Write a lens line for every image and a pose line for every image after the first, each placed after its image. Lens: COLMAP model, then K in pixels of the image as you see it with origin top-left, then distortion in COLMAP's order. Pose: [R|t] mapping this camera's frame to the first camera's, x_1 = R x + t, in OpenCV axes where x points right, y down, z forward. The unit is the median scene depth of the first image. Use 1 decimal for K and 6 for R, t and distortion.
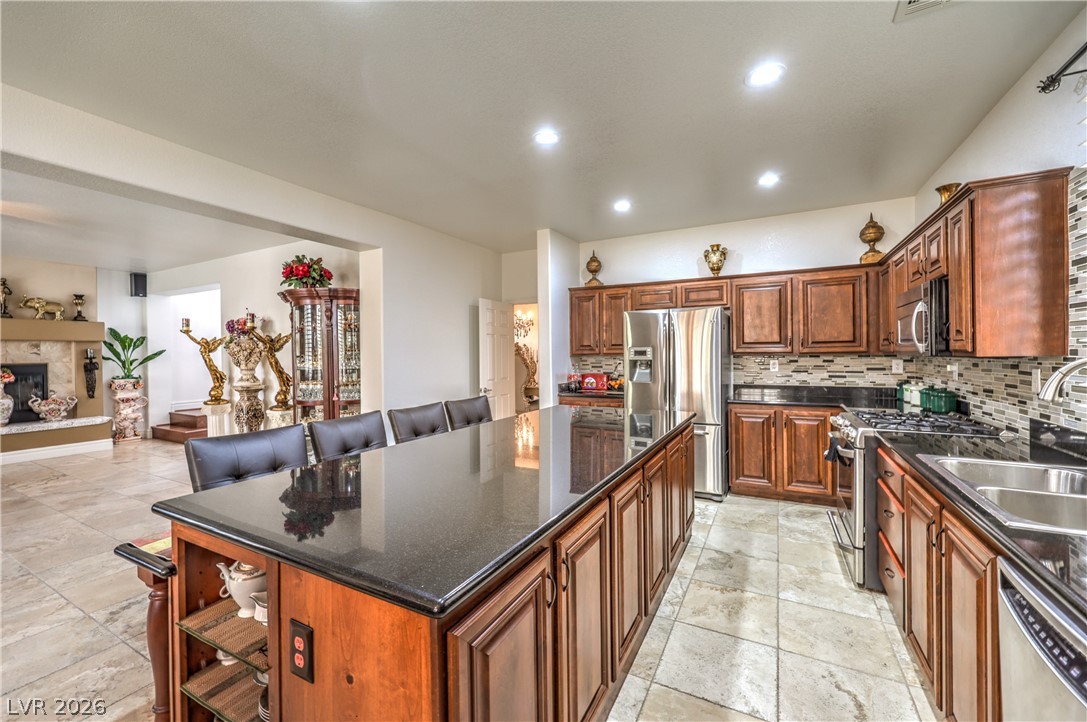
lens RADIAL K [[437.2, 0, 543.2], [0, 437.2, 355.9], [0, 0, 1]] dist [-0.001517, -0.000020]
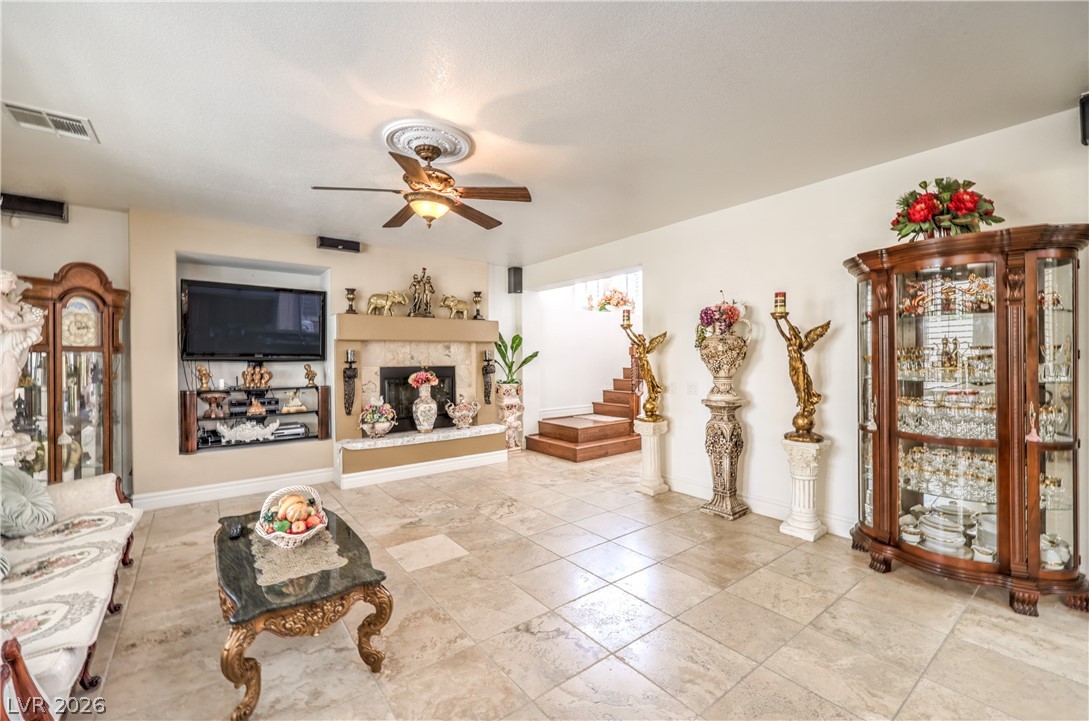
lens RADIAL K [[451.4, 0, 543.3], [0, 451.4, 362.3], [0, 0, 1]] dist [-0.003604, -0.000350]
pose [[0.912996, 0.004146, -0.407946, -0.569016], [-0.001809, 0.999980, 0.006113, 0.003238], [0.407963, -0.004843, 0.912985, 0.188969]]
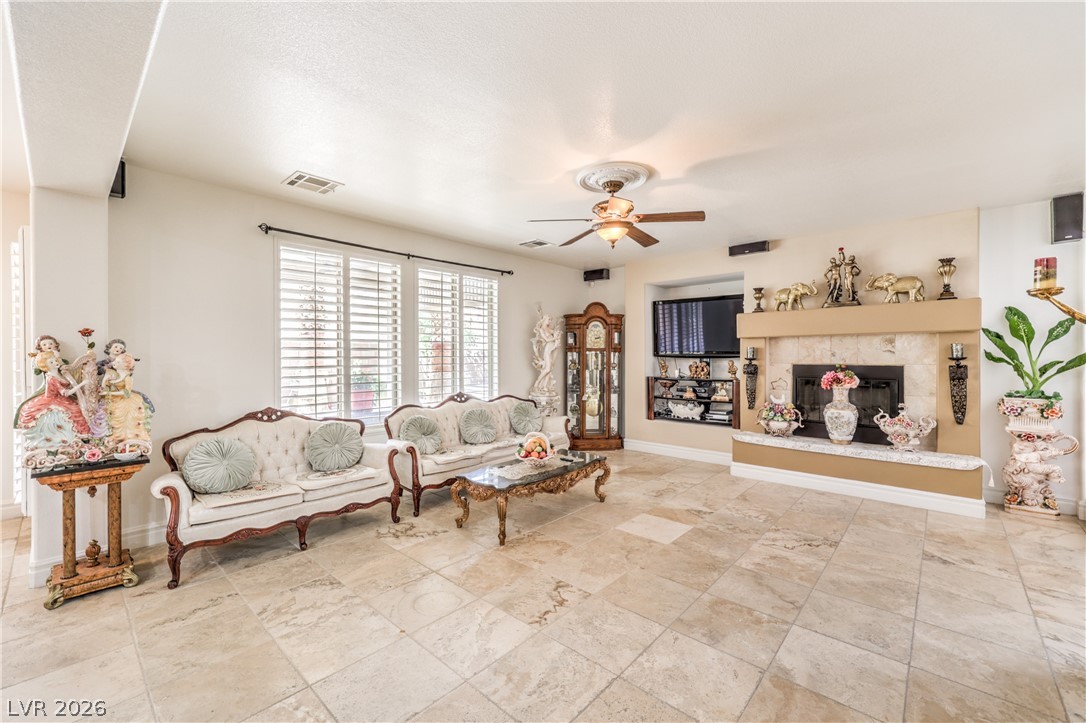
lens RADIAL K [[439.7, 0, 543.0], [0, 439.7, 361.5], [0, 0, 1]] dist [0.002118, 0.000370]
pose [[-0.237081, 0.019052, -0.971303, -0.312912], [-0.001271, 0.999801, 0.019921, -0.002592], [0.971489, 0.005957, -0.237009, 0.608972]]
